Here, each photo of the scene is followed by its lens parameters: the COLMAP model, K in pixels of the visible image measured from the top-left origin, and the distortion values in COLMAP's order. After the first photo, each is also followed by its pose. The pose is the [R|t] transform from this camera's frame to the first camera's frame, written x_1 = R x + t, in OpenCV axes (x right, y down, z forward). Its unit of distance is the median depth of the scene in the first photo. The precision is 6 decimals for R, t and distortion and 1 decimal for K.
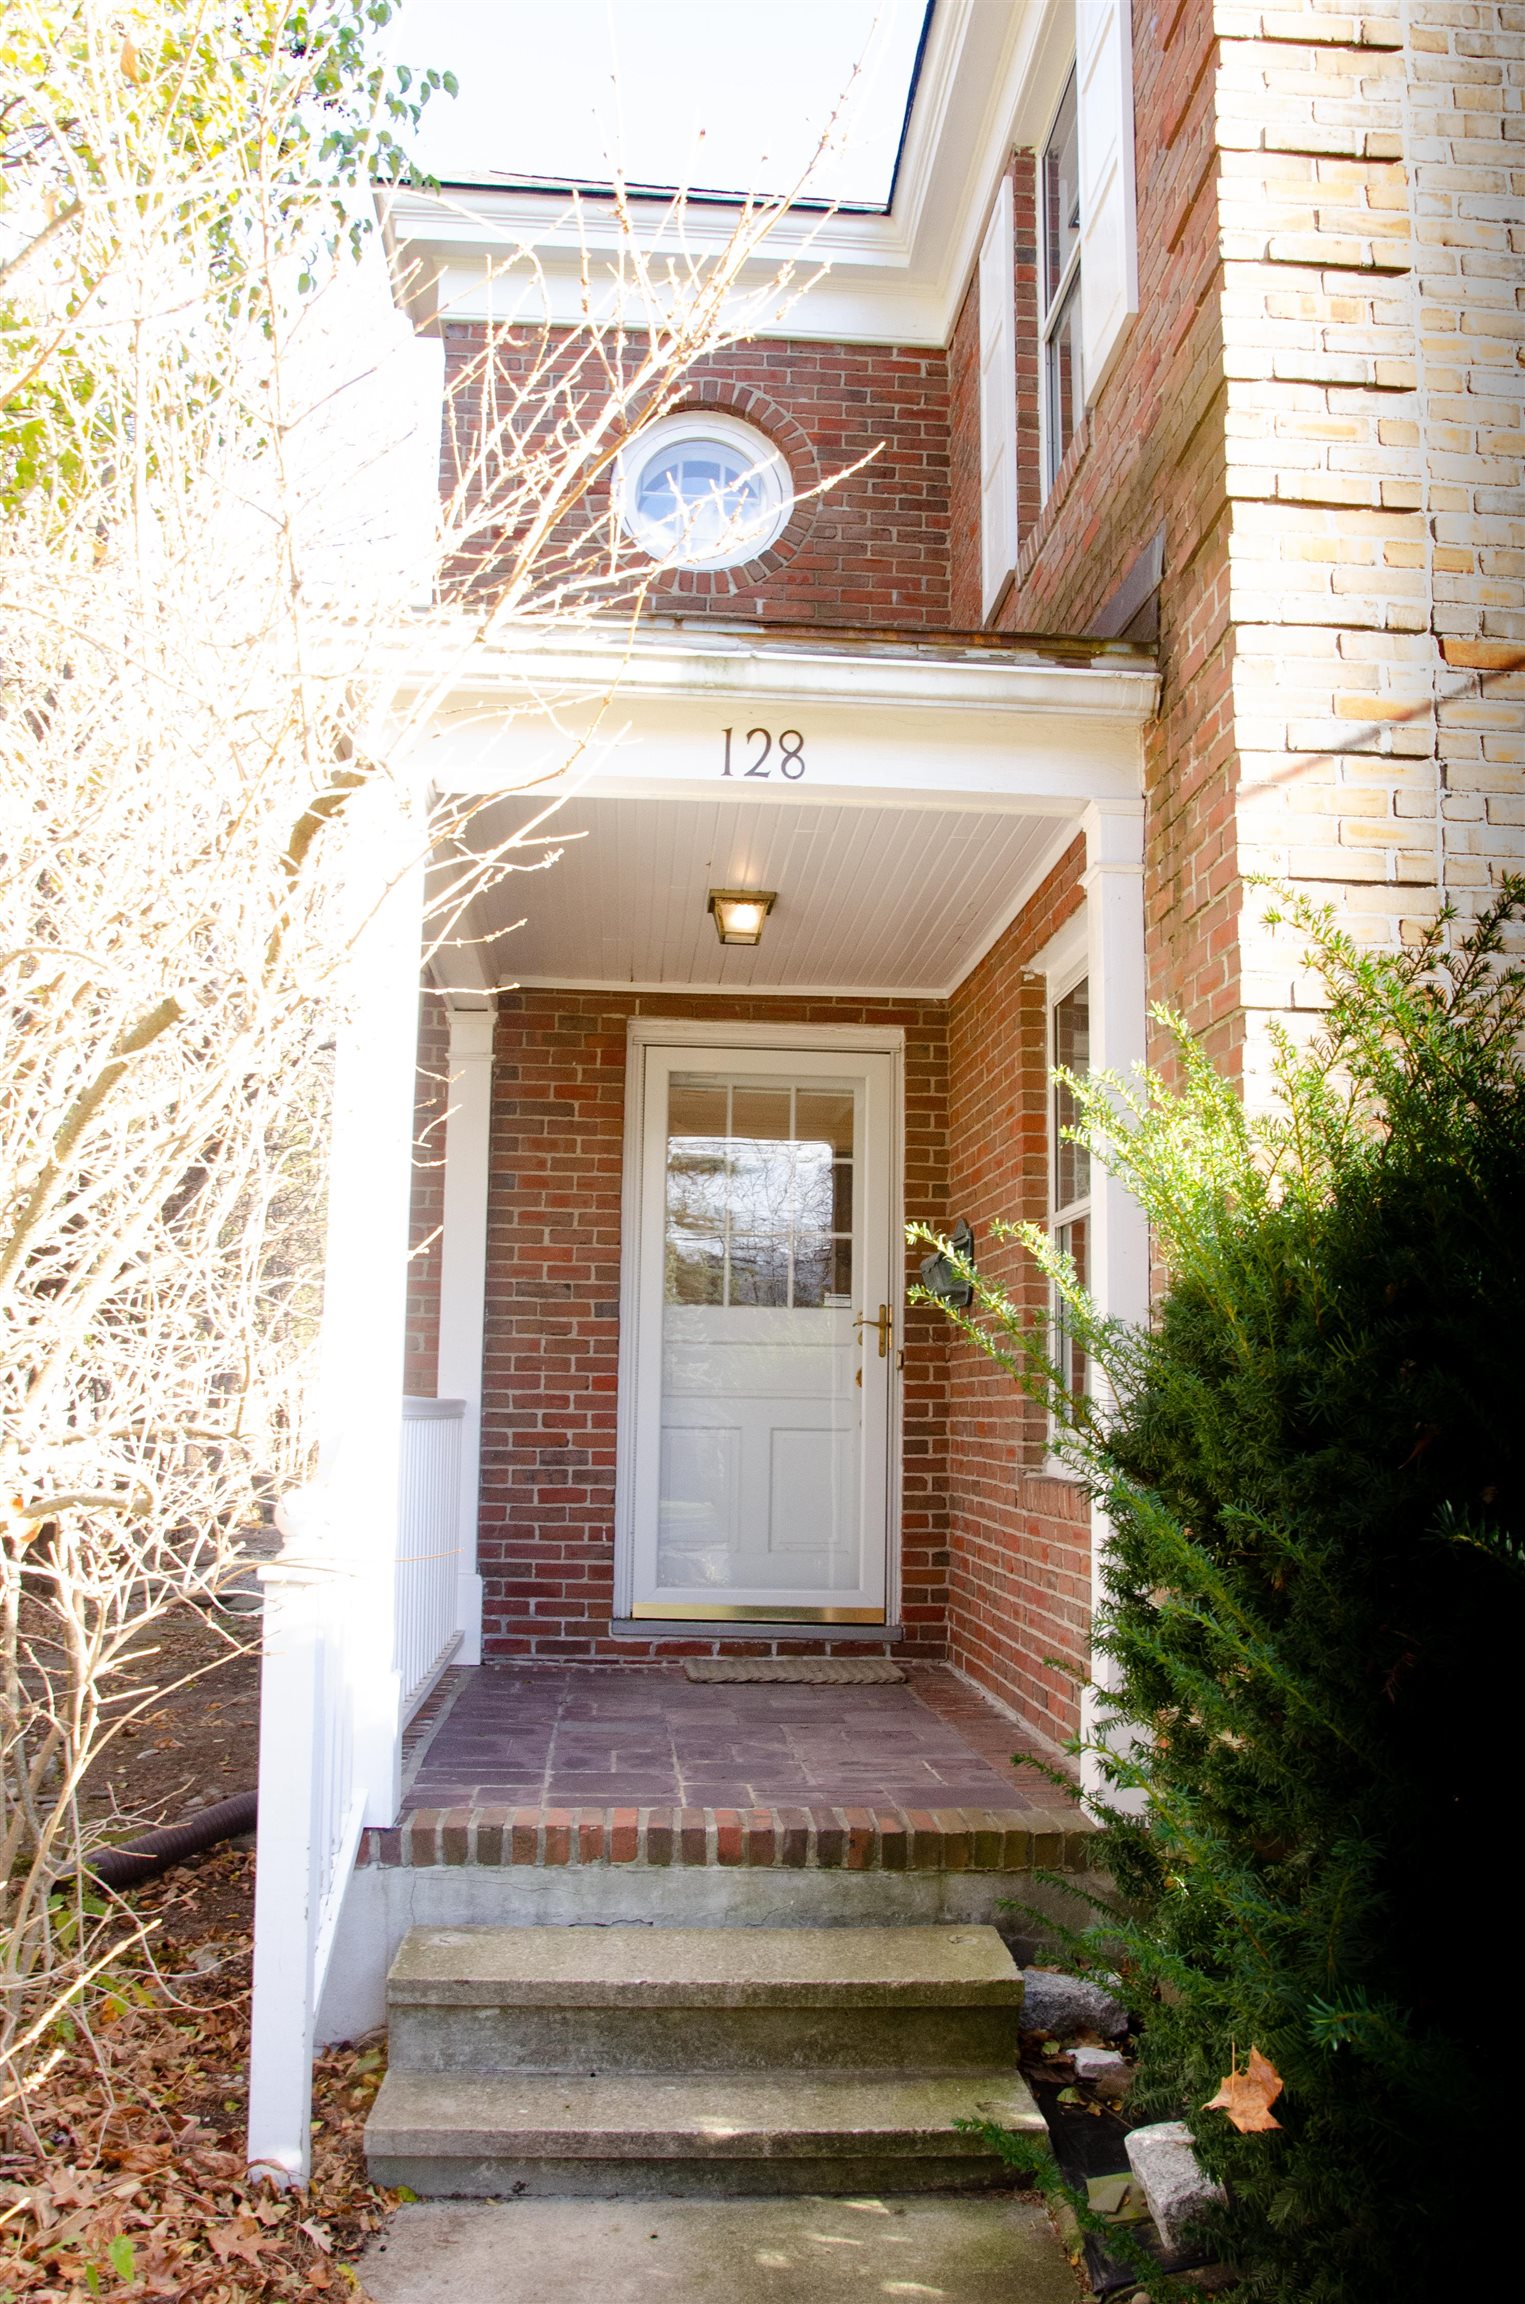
lens RADIAL K [[1898.4, 0, 762.5], [0, 1898.4, 1152.0], [0, 0, 1]] dist [-0.165774, 0.139030]
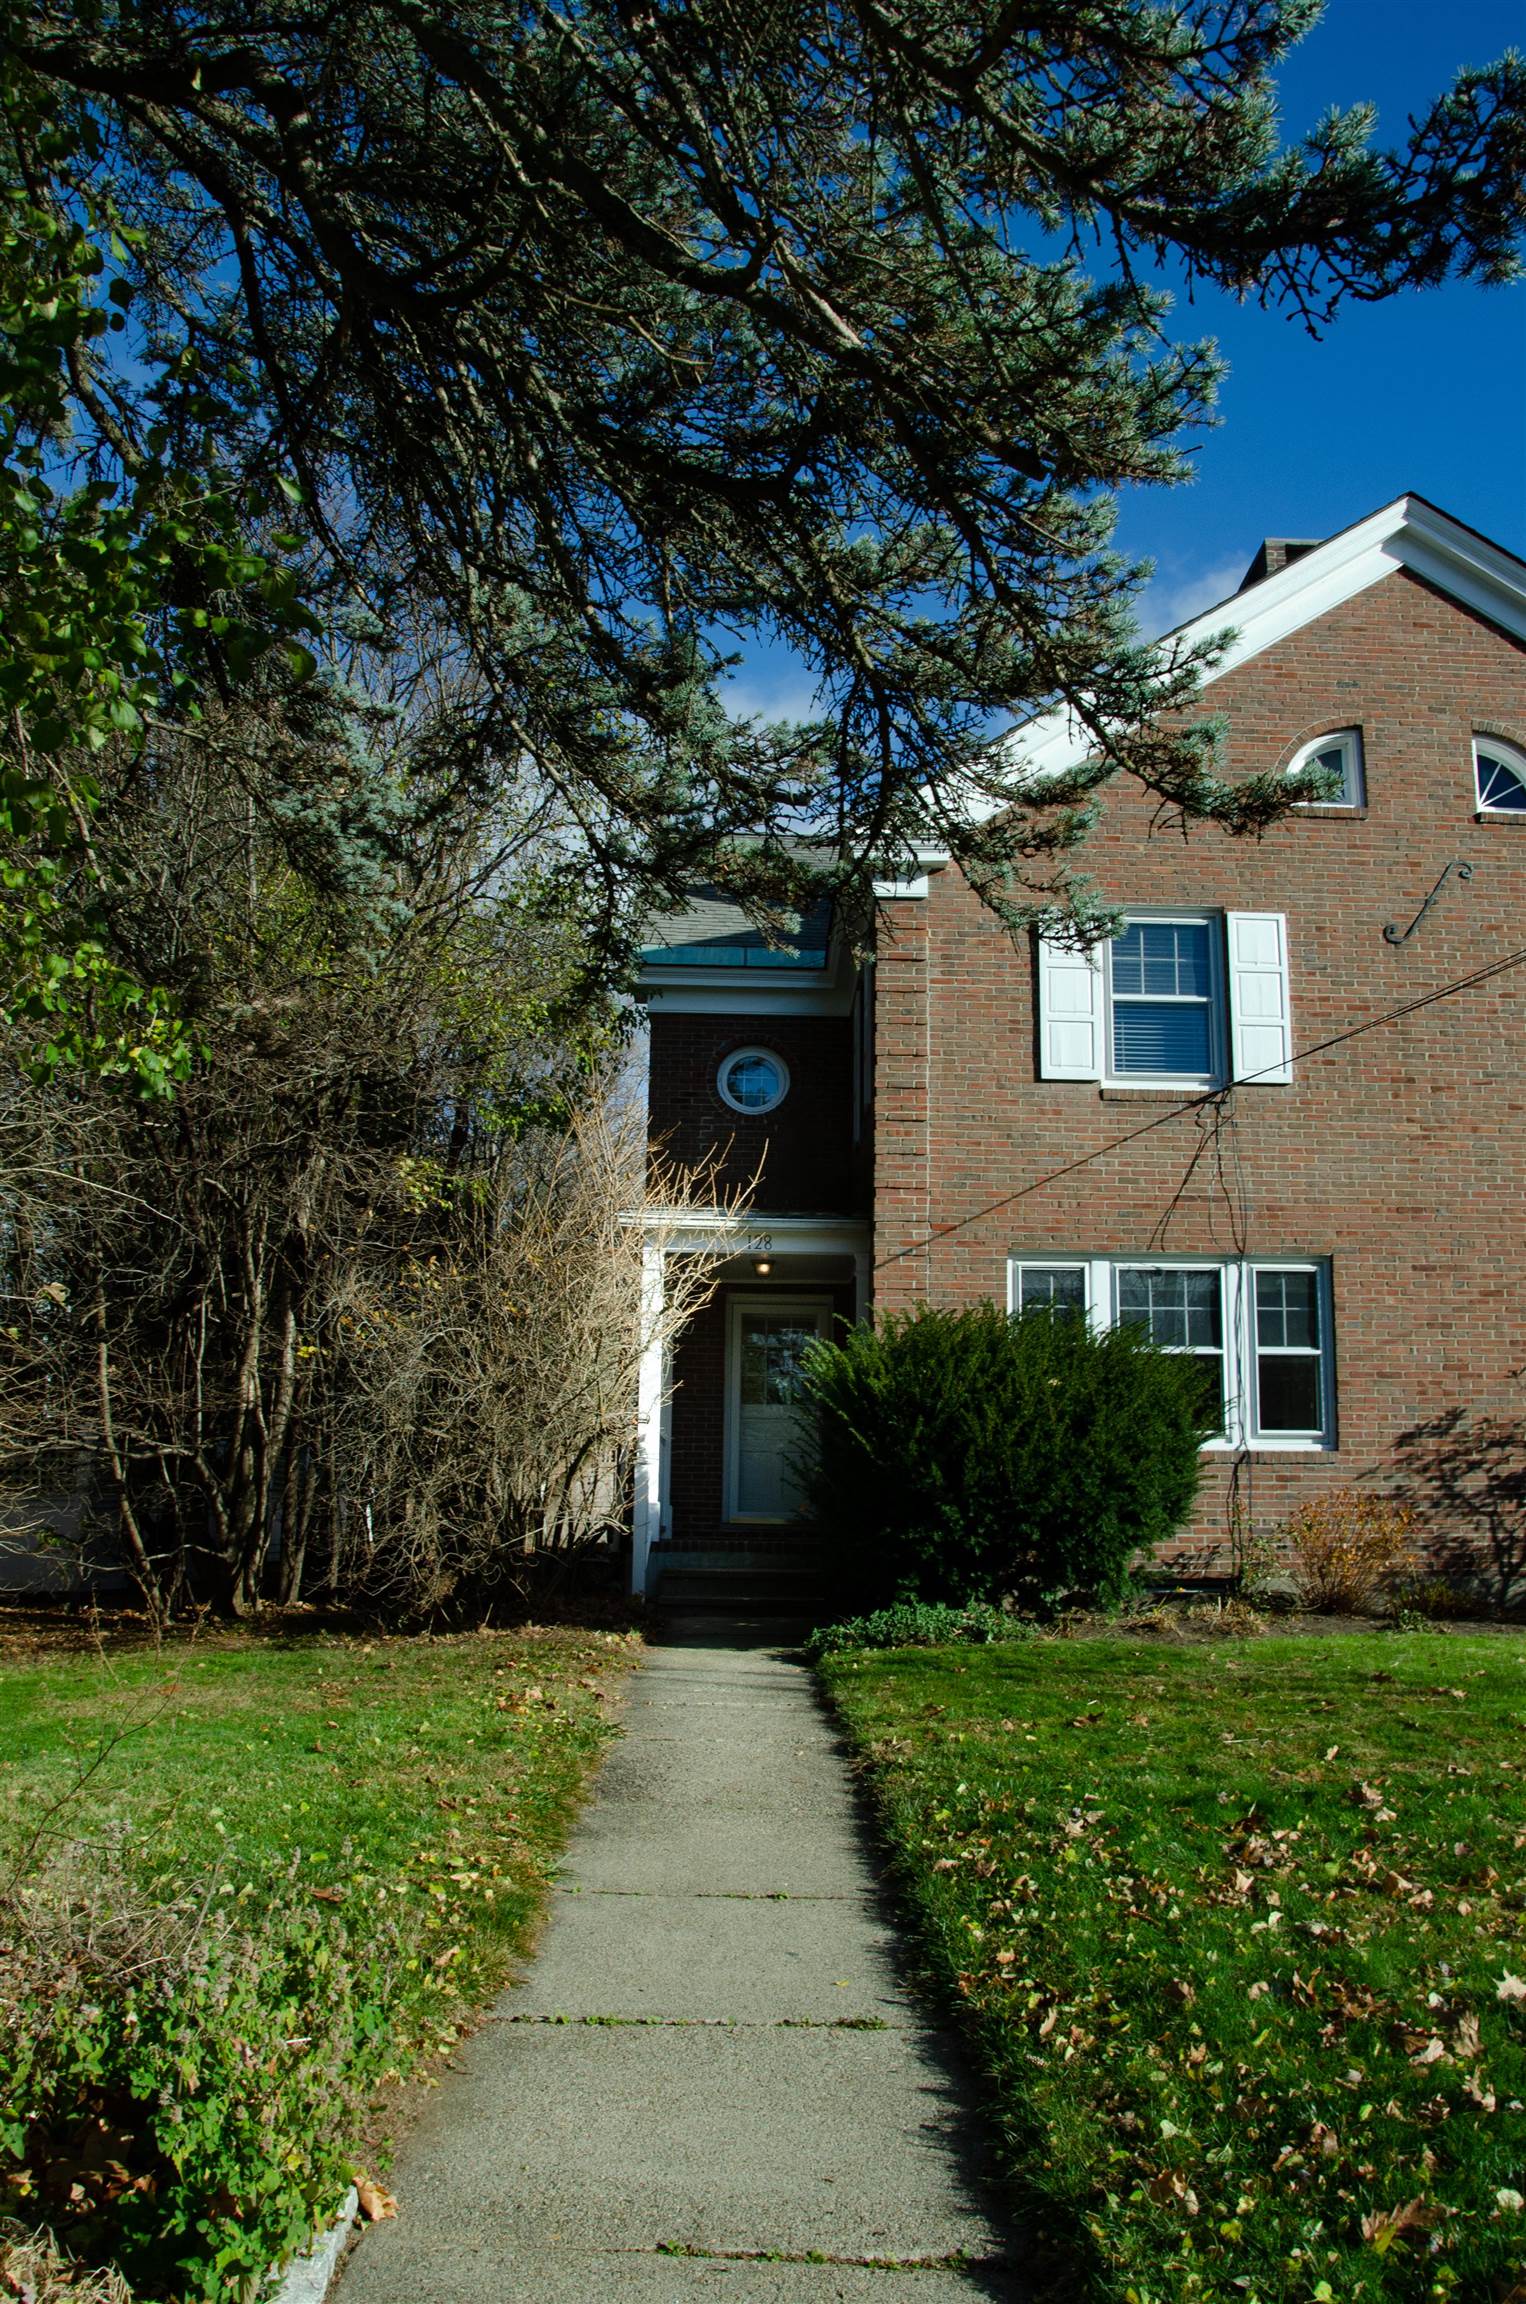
lens RADIAL K [[1898.4, 0, 763.0], [0, 1898.4, 1152.0], [0, 0, 1]] dist [-0.165774, 0.139030]
pose [[0.997241, -0.012214, -0.073223, 0.200943], [0.007582, 0.997972, -0.063204, -0.116536], [0.073847, 0.062475, 0.995311, -1.898568]]
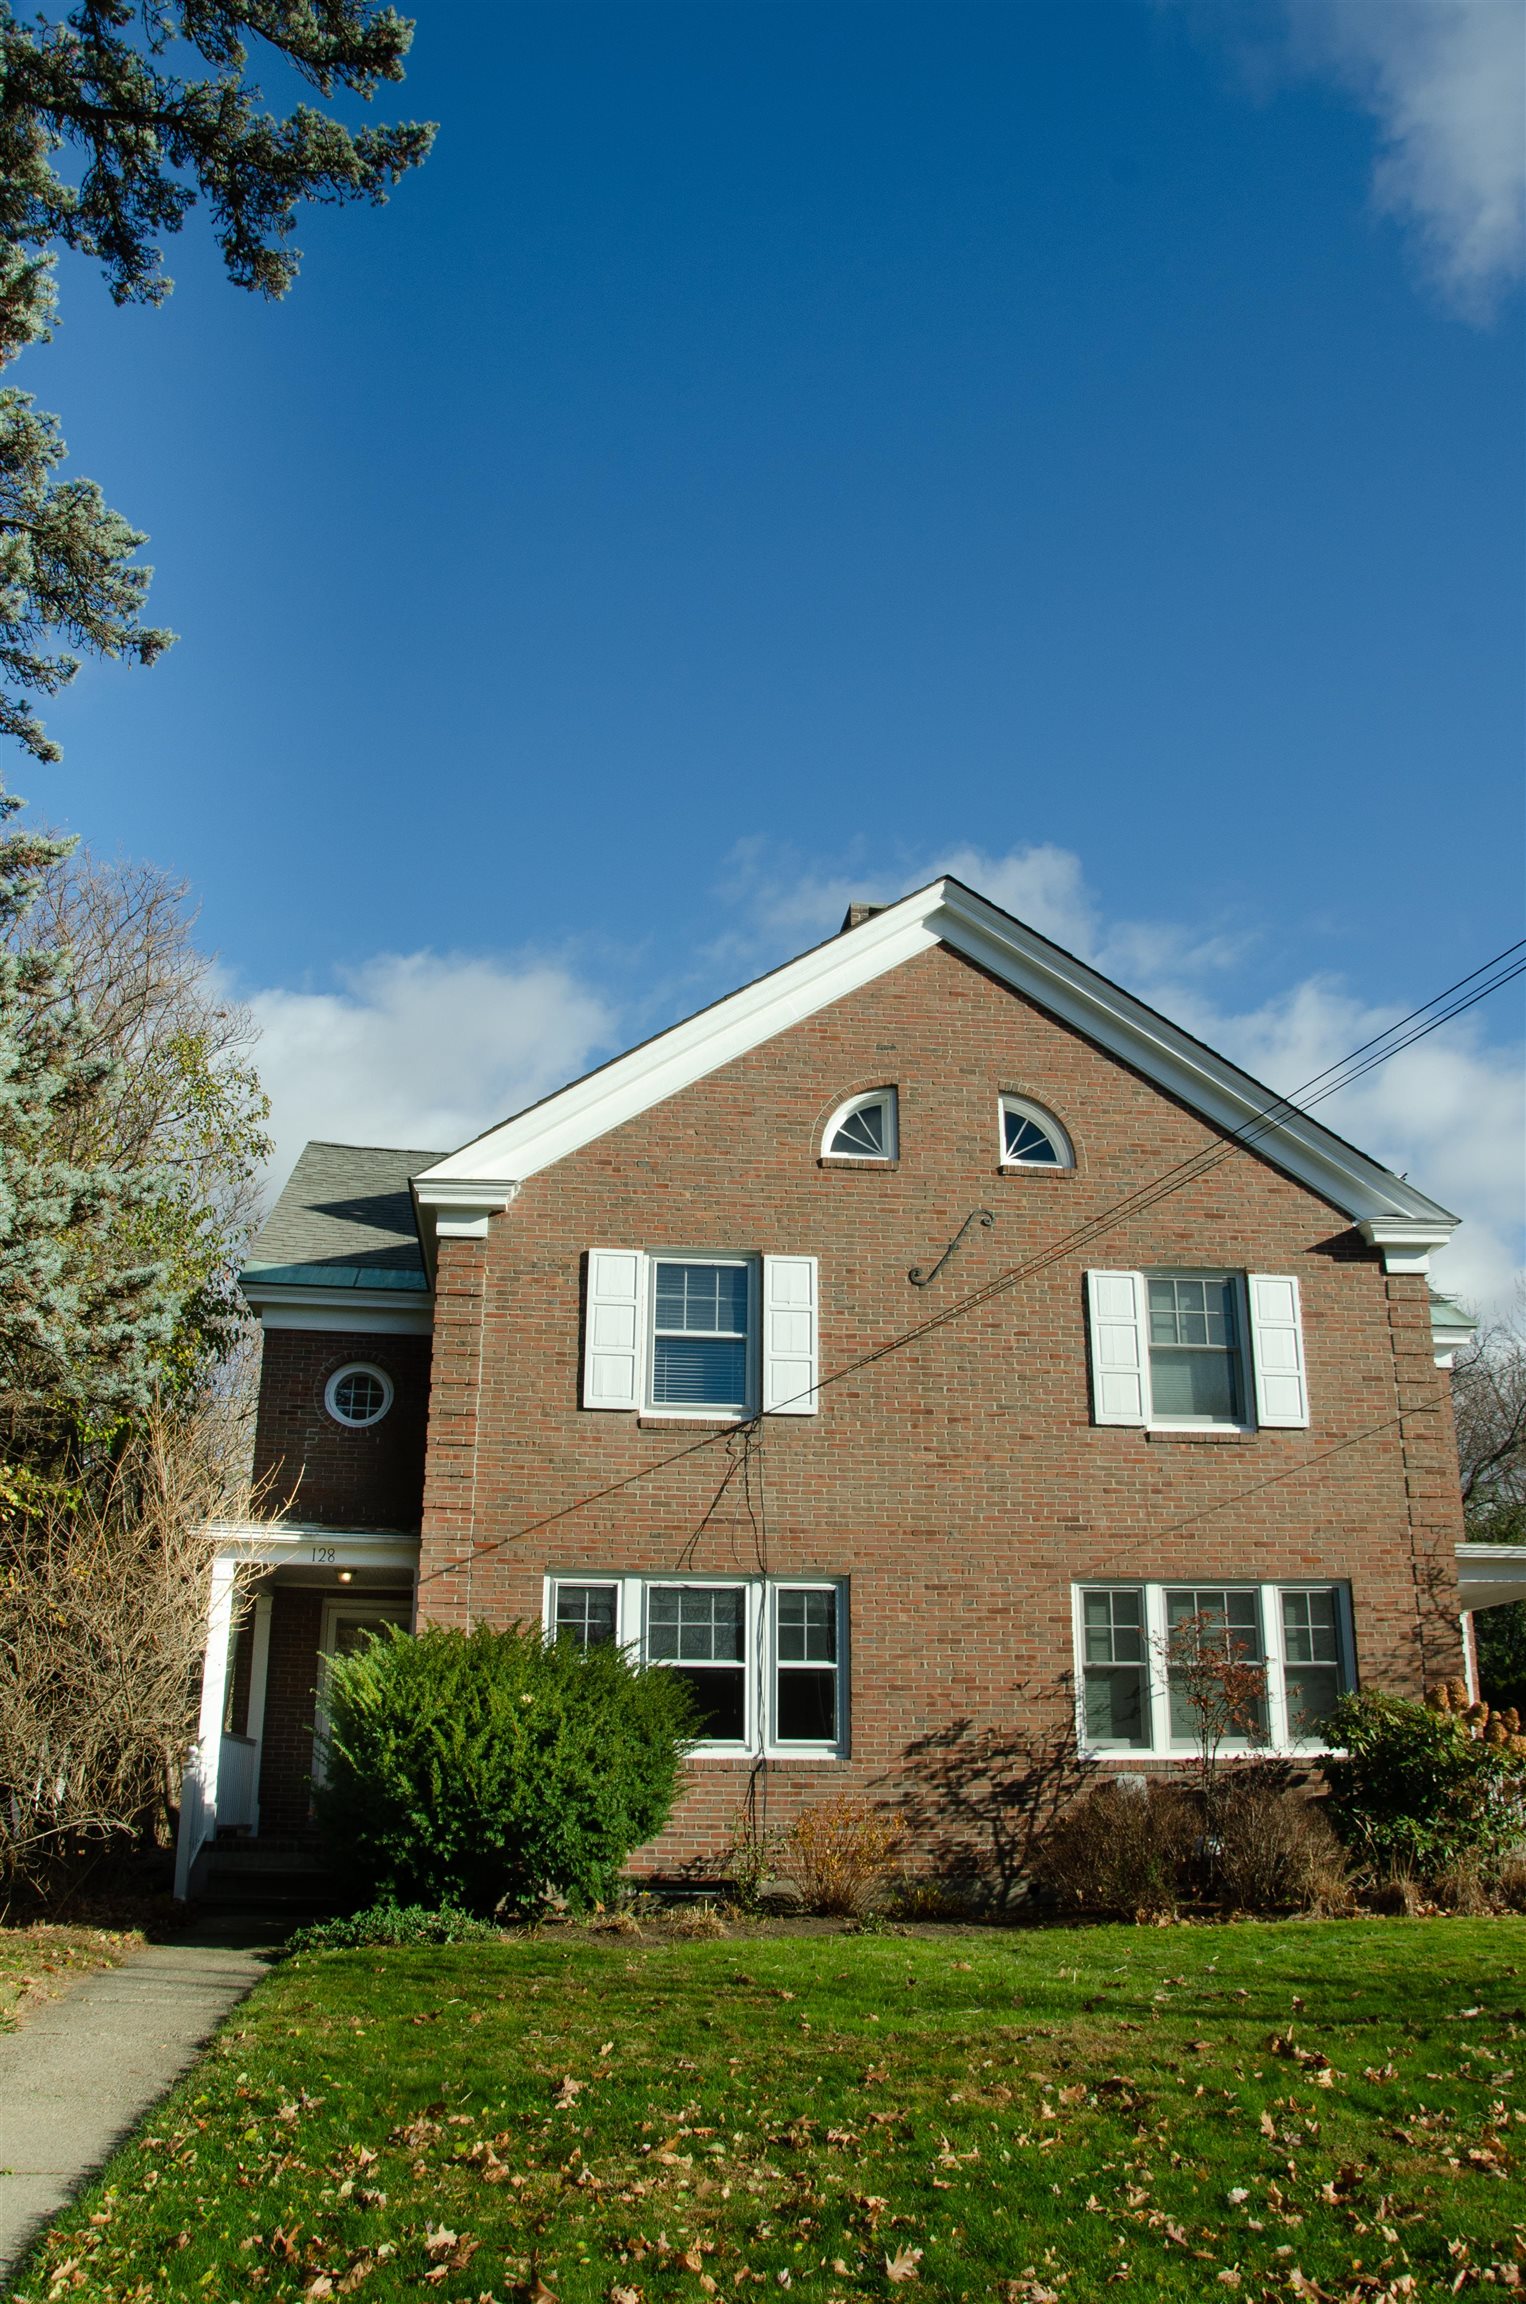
lens RADIAL K [[1898.4, 0, 763.0], [0, 1898.4, 1152.0], [0, 0, 1]] dist [-0.165774, 0.139030]
pose [[0.999415, 0.002739, 0.034090, 0.559364], [0.004382, 0.978314, -0.207080, -0.166708], [-0.033918, 0.207108, 0.977730, -2.122346]]
